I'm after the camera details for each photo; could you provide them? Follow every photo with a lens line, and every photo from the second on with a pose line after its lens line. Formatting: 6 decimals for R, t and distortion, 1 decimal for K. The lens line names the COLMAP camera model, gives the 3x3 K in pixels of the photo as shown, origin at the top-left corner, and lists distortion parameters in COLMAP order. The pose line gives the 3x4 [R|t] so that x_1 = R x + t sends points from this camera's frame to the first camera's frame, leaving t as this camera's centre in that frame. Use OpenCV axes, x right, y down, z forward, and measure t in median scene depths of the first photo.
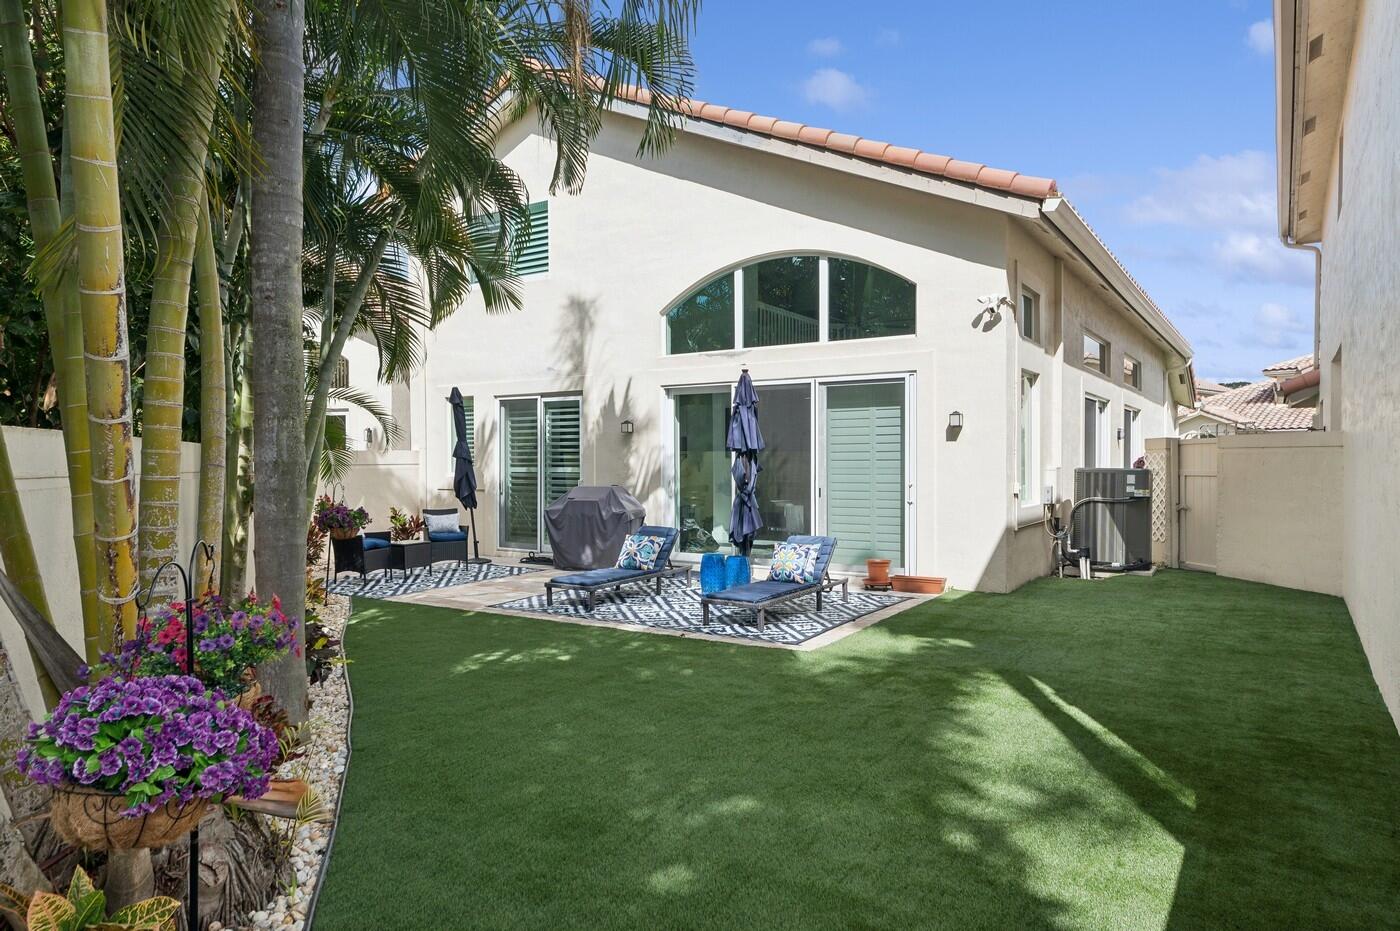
lens RADIAL K [[941.2, 0, 700.3], [0, 941.2, 466.7], [0, 0, 1]] dist [-0.001832, -0.000126]
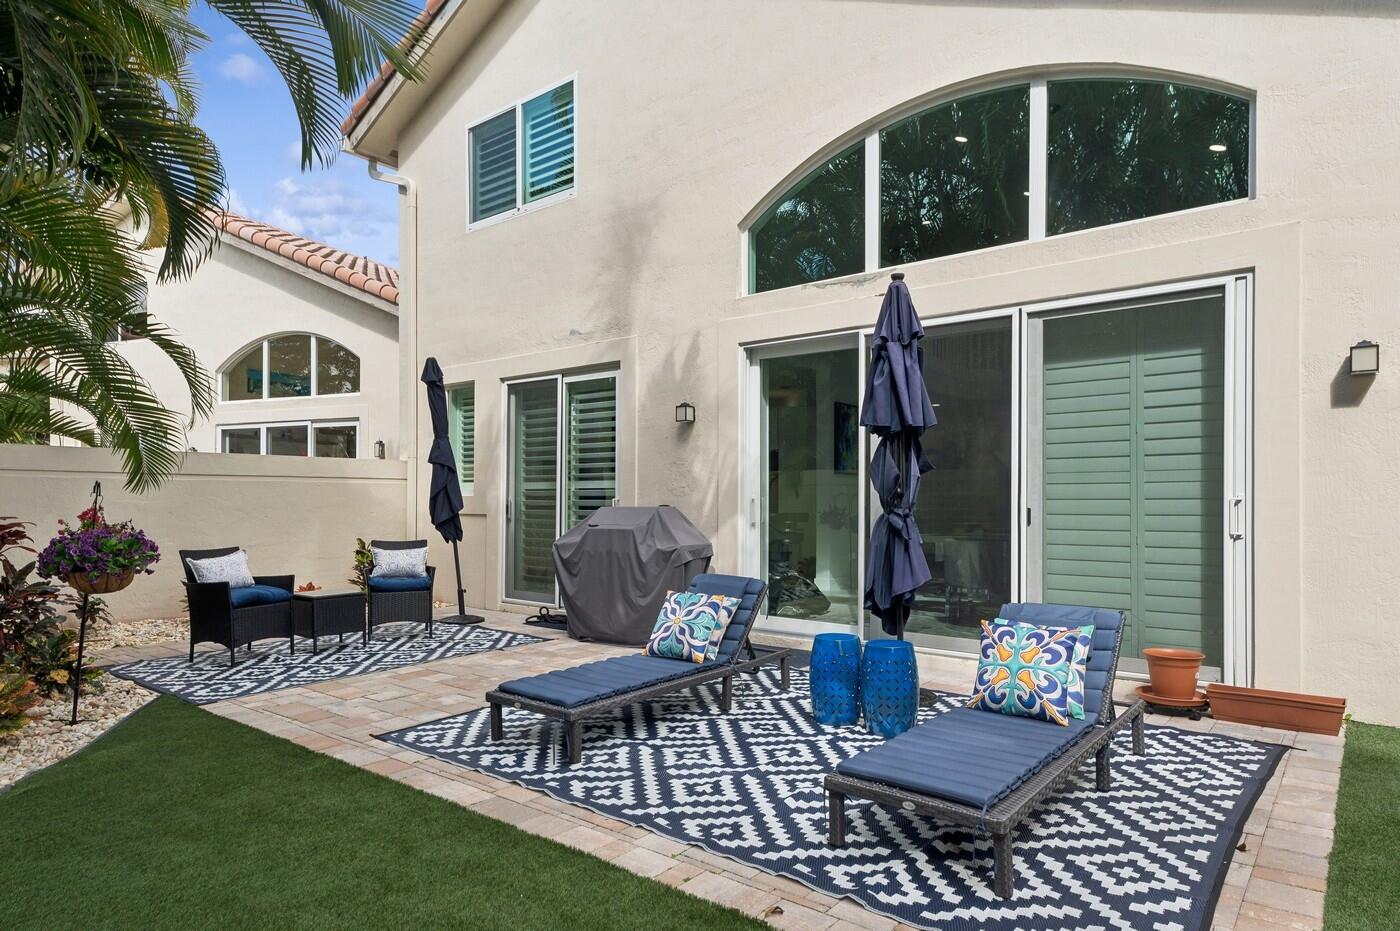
lens RADIAL K [[804.3, 0, 701.7], [0, 804.3, 506.0], [0, 0, 1]] dist [-0.006269, -0.000327]
pose [[0.994697, 0.007442, -0.102578, -0.011763], [-0.008225, 0.999940, -0.007211, 0.024334], [0.102518, 0.008017, 0.994699, 0.487643]]
